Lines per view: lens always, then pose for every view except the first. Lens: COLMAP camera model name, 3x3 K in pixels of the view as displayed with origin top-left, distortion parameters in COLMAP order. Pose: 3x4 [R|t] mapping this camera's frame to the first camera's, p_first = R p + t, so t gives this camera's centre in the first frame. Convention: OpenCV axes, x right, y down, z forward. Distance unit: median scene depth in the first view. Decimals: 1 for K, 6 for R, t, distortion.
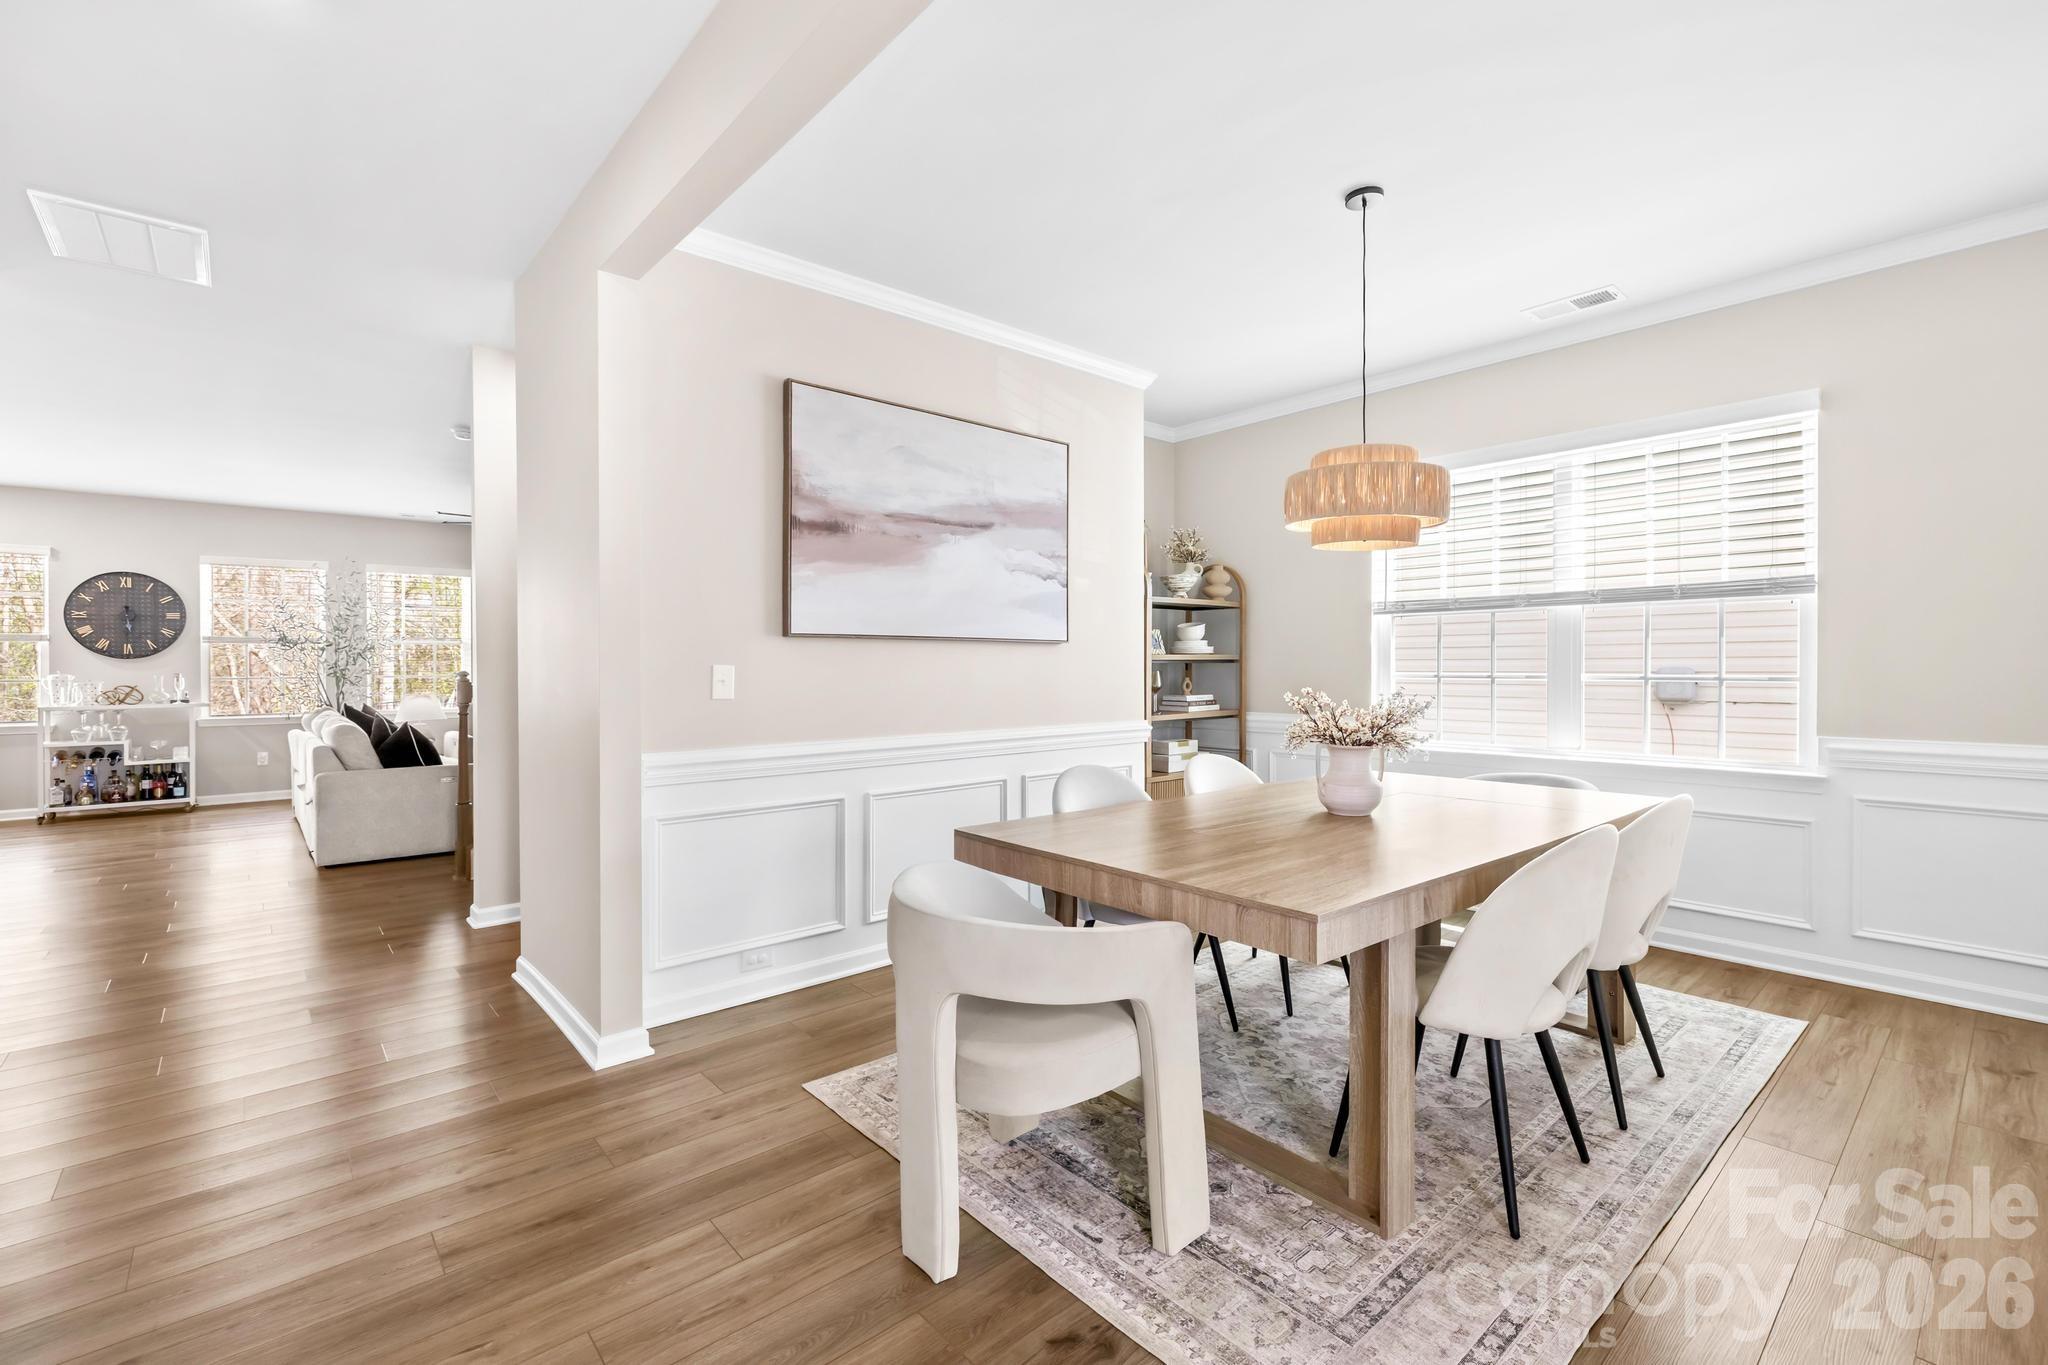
lens RADIAL K [[887.3, 0, 1025.1], [0, 887.3, 664.3], [0, 0, 1]] dist [-0.002526, -0.000537]
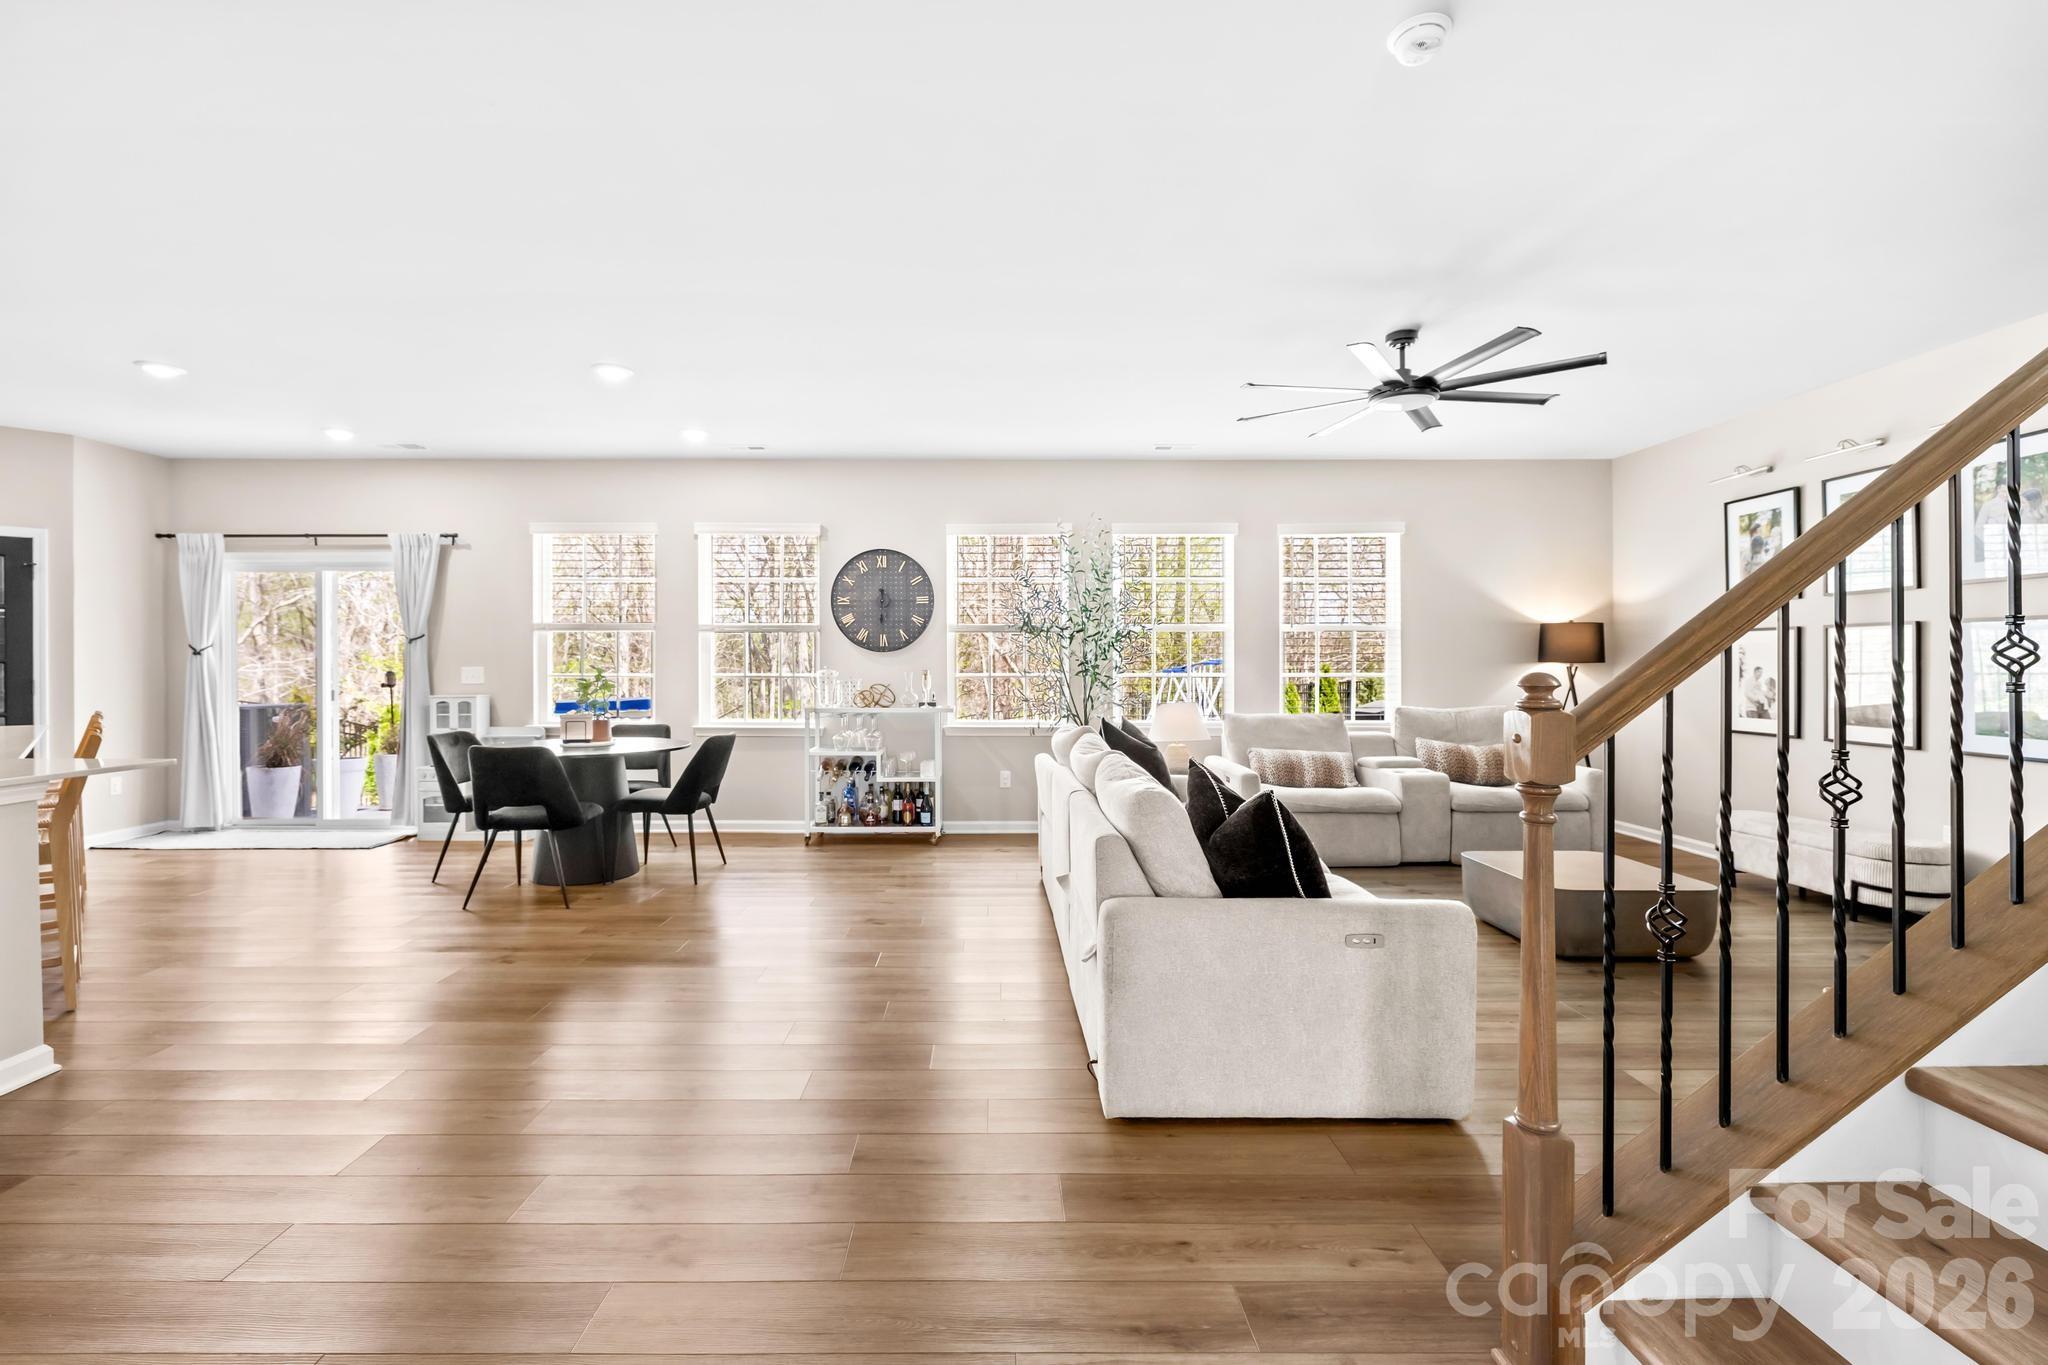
lens RADIAL K [[870.9, 0, 998.5], [0, 870.9, 674.9], [0, 0, 1]] dist [0.000240, -0.000172]
pose [[0.755673, 0.013139, -0.654817, -0.395570], [-0.003007, 0.999858, 0.016592, 0.001559], [0.654942, -0.010569, 0.755605, 0.452932]]
